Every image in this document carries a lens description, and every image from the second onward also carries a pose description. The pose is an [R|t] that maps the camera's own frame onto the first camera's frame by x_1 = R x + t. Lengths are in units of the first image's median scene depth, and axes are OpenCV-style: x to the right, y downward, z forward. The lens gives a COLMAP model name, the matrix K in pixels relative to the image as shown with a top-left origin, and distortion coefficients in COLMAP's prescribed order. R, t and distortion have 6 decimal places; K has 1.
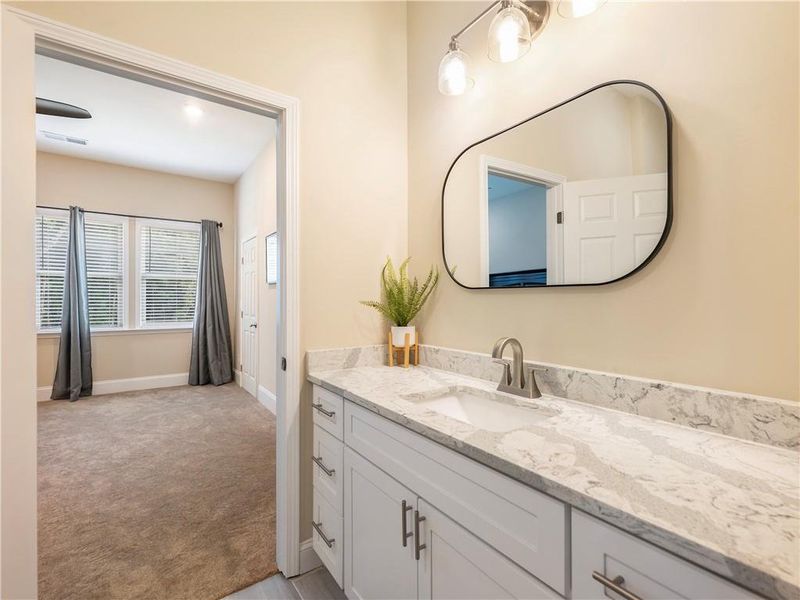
lens RADIAL K [[377.4, 0, 400.0], [0, 377.4, 300.0], [0, 0, 1]] dist [0.023692, -0.000310]
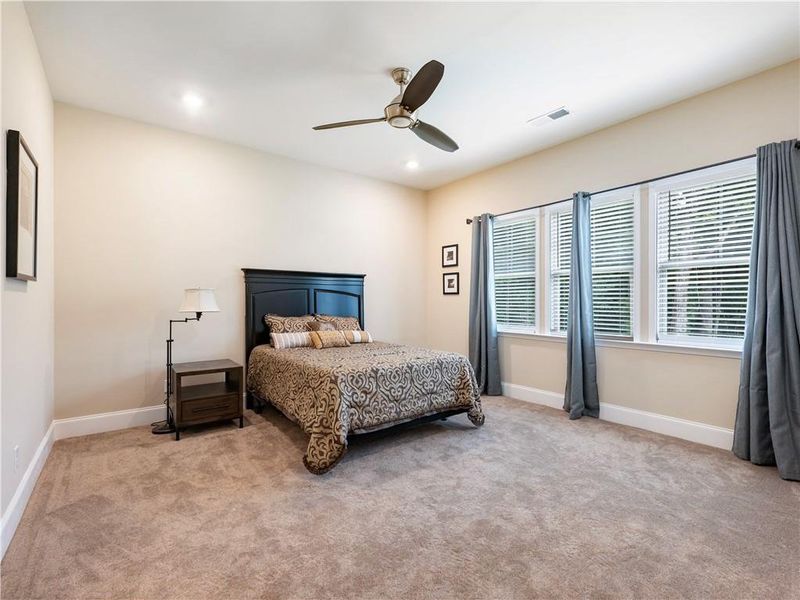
lens RADIAL K [[377.4, 0, 400.0], [0, 377.4, 300.0], [0, 0, 1]] dist [0.023692, -0.000310]
pose [[0.052502, 0.000193, -0.998621, -0.017478], [0.011088, 0.999938, 0.000776, -0.007983], [0.998559, -0.011114, 0.052497, 0.517937]]
